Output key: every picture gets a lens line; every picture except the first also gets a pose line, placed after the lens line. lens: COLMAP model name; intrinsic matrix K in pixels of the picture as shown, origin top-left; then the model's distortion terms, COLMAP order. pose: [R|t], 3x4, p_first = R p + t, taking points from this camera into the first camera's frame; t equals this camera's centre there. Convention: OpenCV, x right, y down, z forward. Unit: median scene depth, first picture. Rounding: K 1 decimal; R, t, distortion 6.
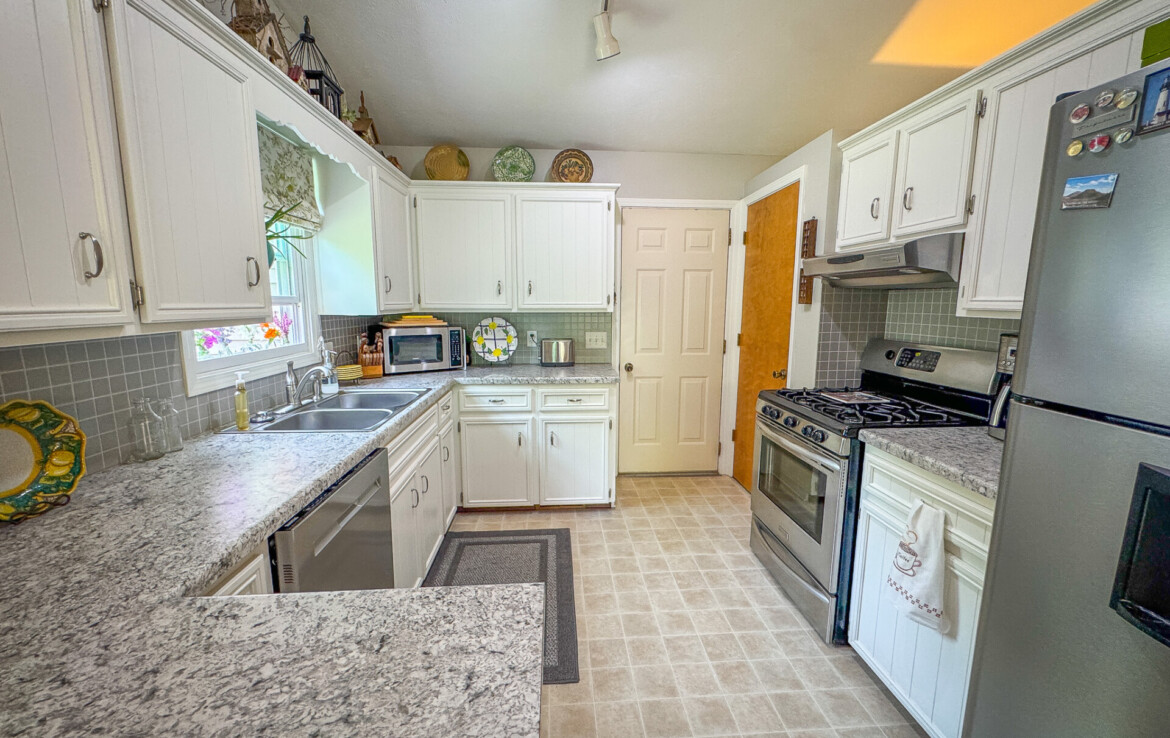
lens RADIAL K [[466.6, 0, 584.7], [0, 466.6, 371.2], [0, 0, 1]] dist [-0.004407, 0.000821]
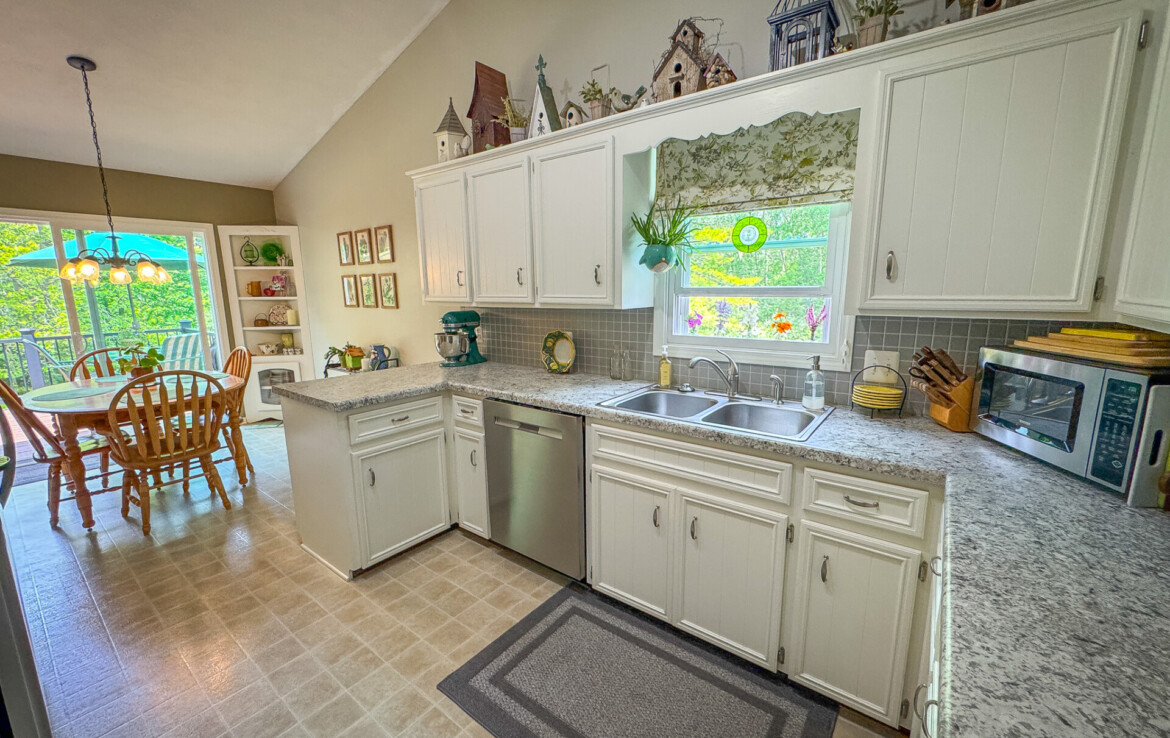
lens RADIAL K [[466.6, 0, 582.8], [0, 466.6, 371.2], [0, 0, 1]] dist [-0.004407, 0.000821]
pose [[-0.650711, 0.137630, -0.746749, 0.281466], [-0.106457, 0.957188, 0.269181, -0.173985], [0.751826, 0.254656, -0.608201, 1.088617]]
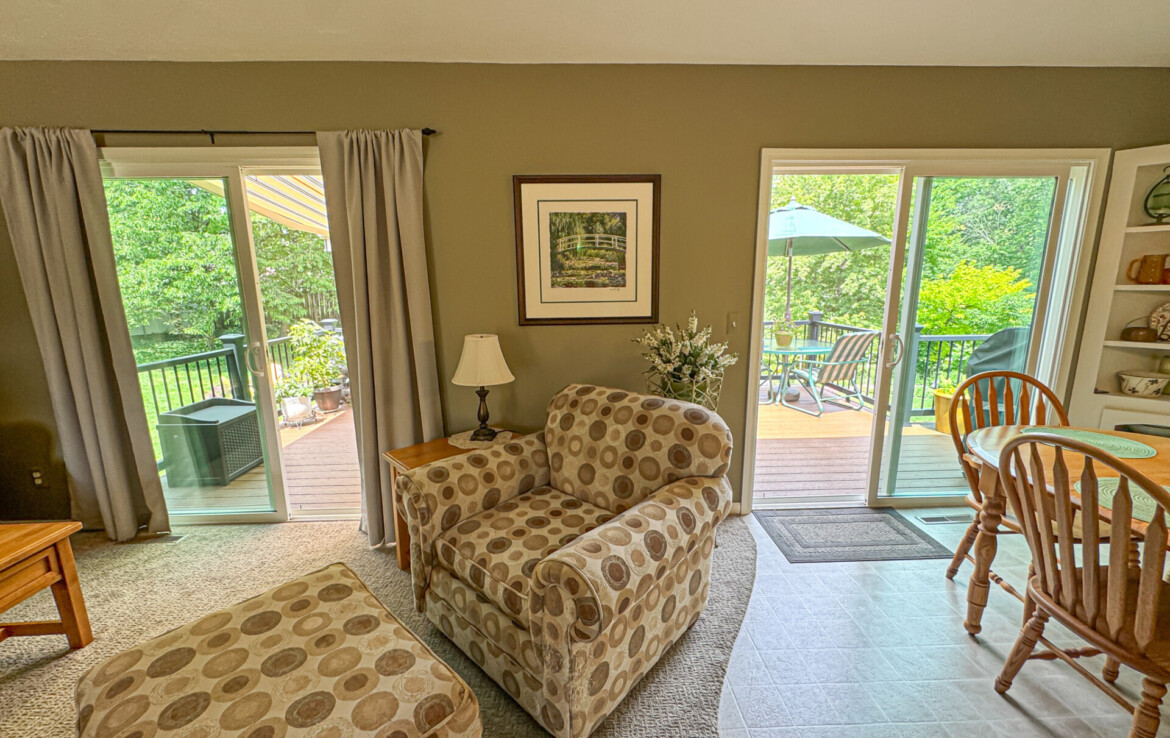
lens RADIAL K [[466.6, 0, 586.5], [0, 466.6, 369.5], [0, 0, 1]] dist [-0.004407, 0.000821]
pose [[-0.999607, 0.000439, 0.028015, 0.855953], [0.009714, 0.943295, 0.331813, 0.016294], [-0.026281, 0.331955, -0.942929, -0.104722]]
